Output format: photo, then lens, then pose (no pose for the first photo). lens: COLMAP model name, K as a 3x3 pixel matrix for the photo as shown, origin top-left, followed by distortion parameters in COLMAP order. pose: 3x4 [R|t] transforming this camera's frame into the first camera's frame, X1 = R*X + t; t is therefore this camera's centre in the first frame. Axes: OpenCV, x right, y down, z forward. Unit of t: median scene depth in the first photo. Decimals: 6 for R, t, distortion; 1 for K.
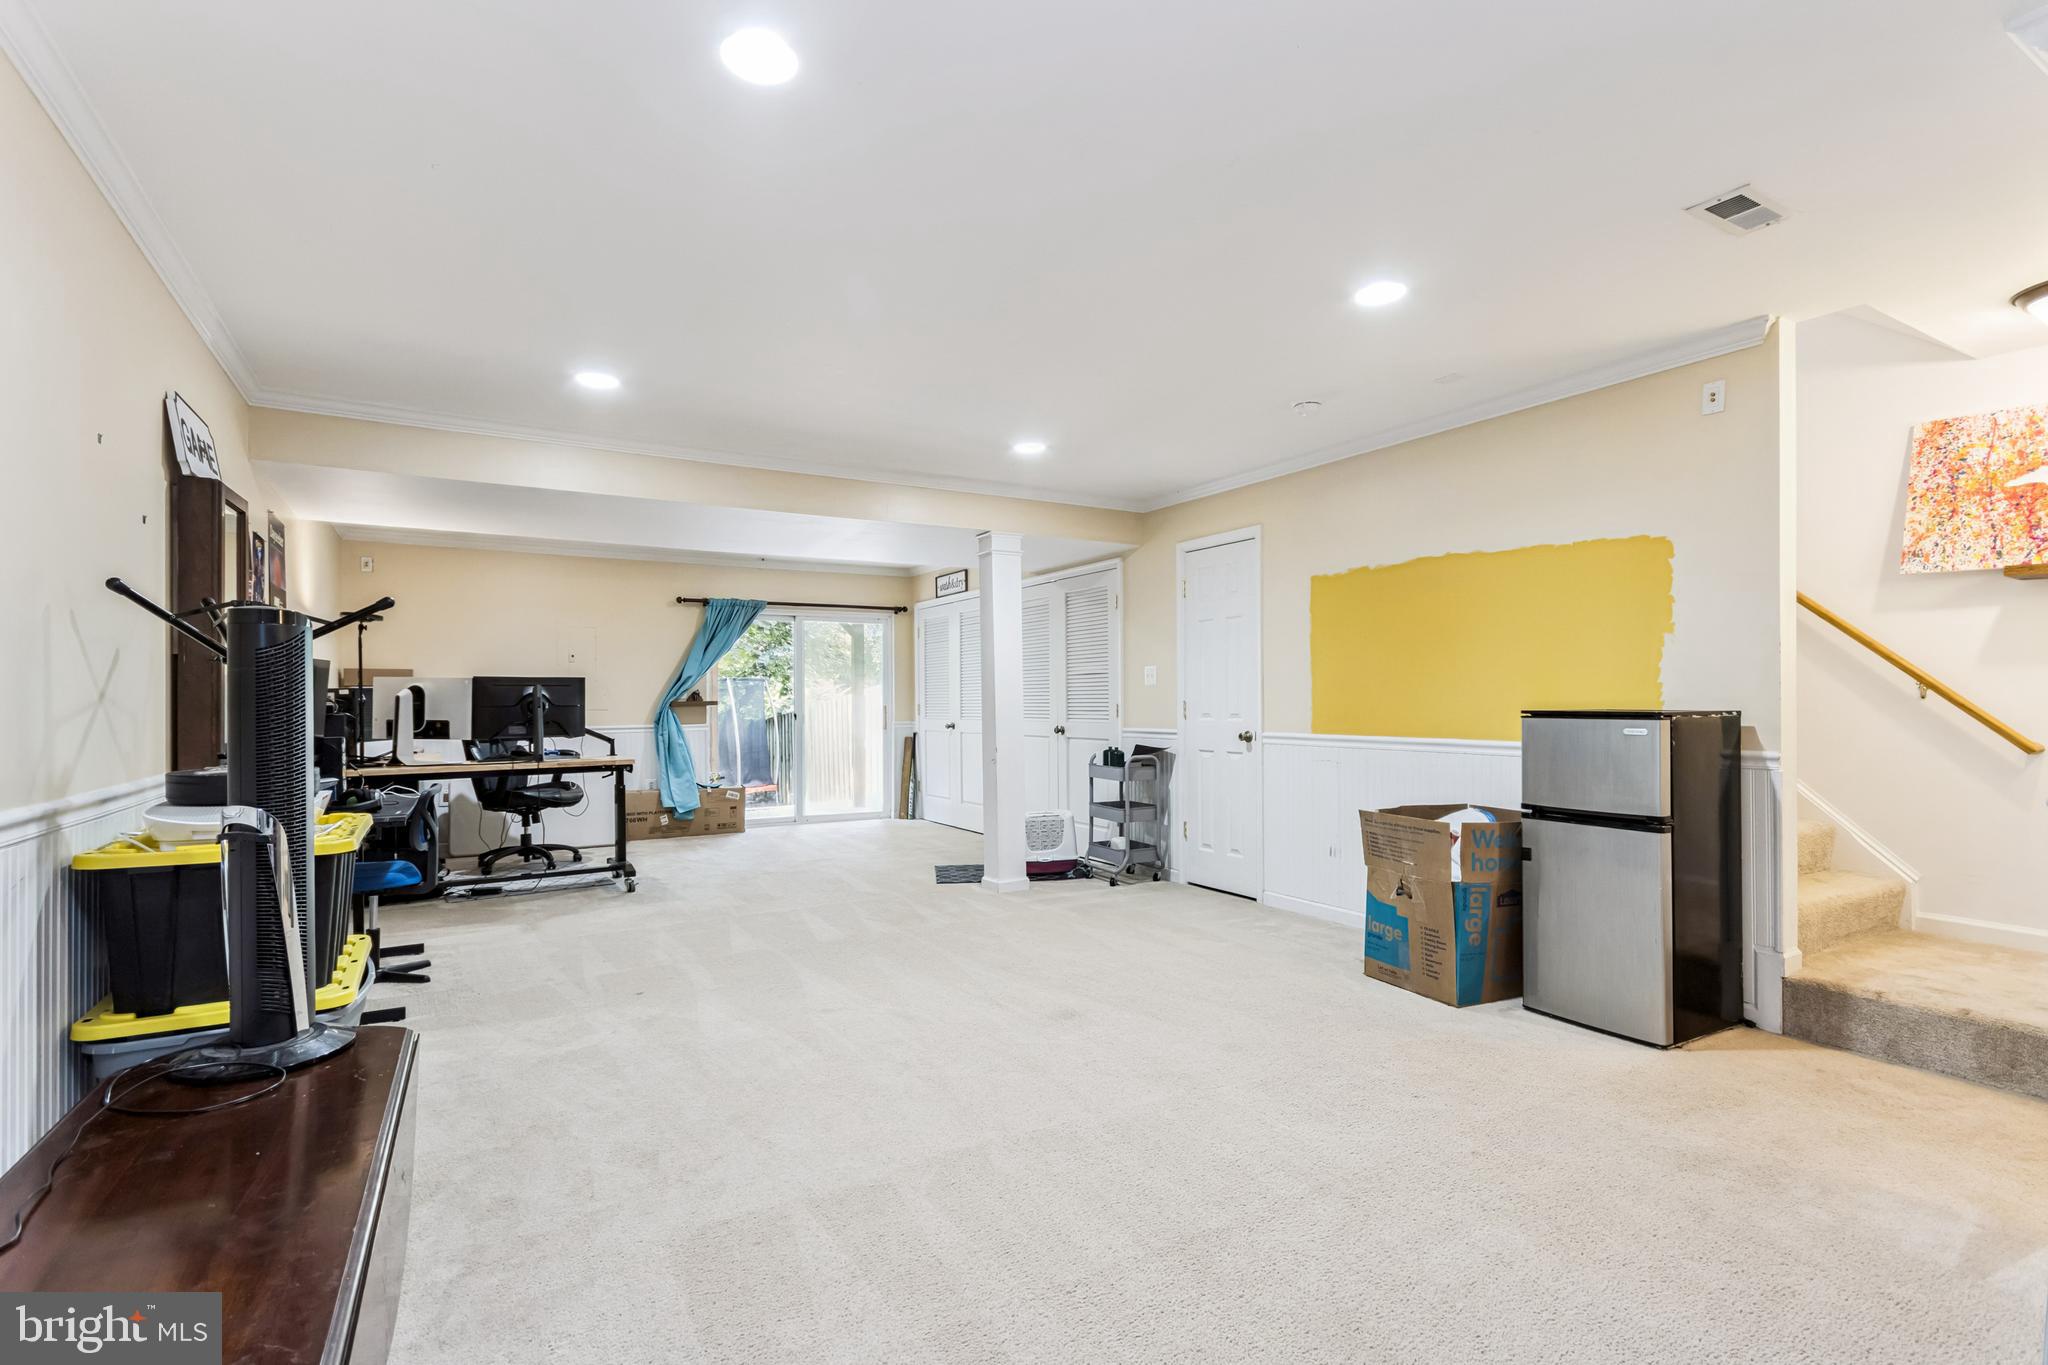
lens RADIAL K [[925.1, 0, 1024.0], [0, 925.1, 682.5], [0, 0, 1]] dist [0.002087, 0.000426]
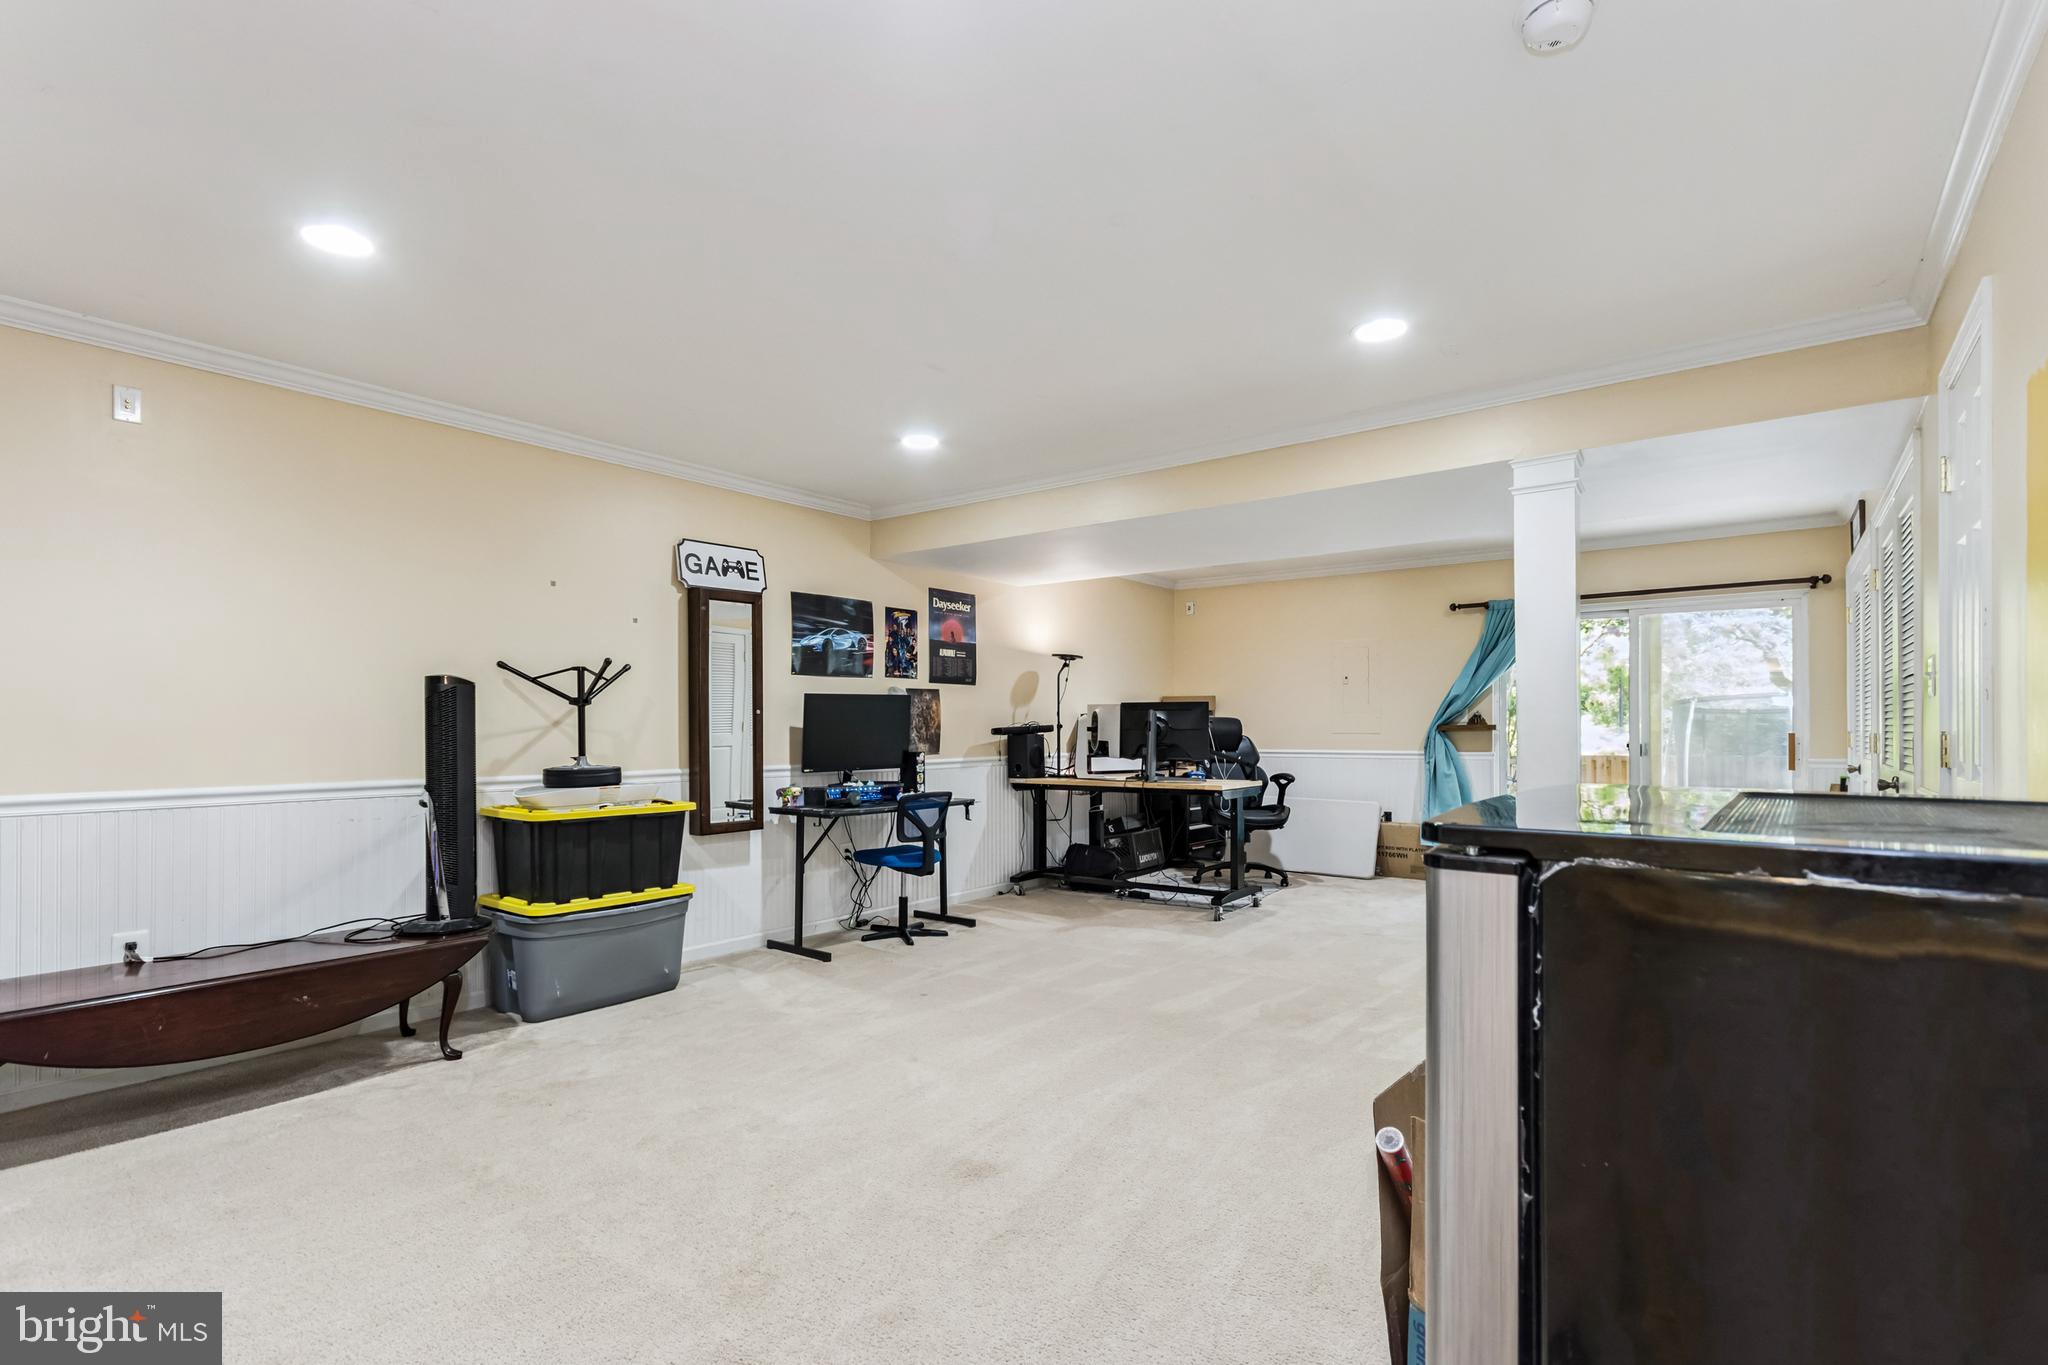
lens RADIAL K [[946.8, 0, 1023.4], [0, 946.8, 709.2], [0, 0, 1]] dist [0.003220, 0.000549]
pose [[0.396112, -0.009196, -0.918156, 0.418438], [0.014816, 0.999884, -0.003623, 0.004420], [0.918083, -0.012168, 0.396202, 0.429093]]
